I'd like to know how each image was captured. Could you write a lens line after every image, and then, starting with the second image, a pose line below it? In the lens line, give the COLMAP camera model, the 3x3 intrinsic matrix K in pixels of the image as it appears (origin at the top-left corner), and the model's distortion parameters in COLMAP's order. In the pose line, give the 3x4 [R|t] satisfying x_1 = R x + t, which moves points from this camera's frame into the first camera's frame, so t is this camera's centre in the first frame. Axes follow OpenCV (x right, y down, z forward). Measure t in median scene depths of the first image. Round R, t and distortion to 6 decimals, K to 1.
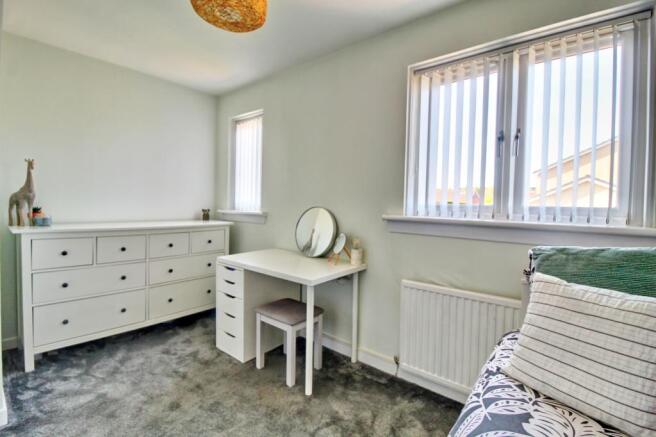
lens RADIAL K [[303.2, 0, 328.2], [0, 303.2, 210.8], [0, 0, 1]] dist [-0.003596, -0.000566]
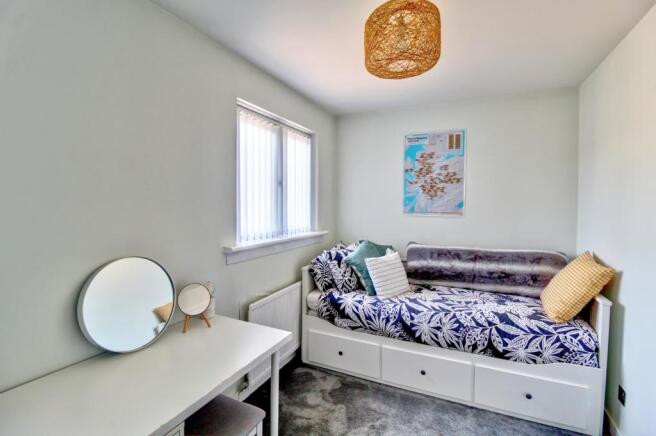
lens RADIAL K [[303.2, 0, 328.2], [0, 303.2, 210.3], [0, 0, 1]] dist [-0.003596, -0.000566]
pose [[-0.253871, -0.041436, 0.966350, -0.870375], [0.016724, 0.998745, 0.047219, -0.155517], [-0.967093, 0.028149, -0.252860, 1.055473]]
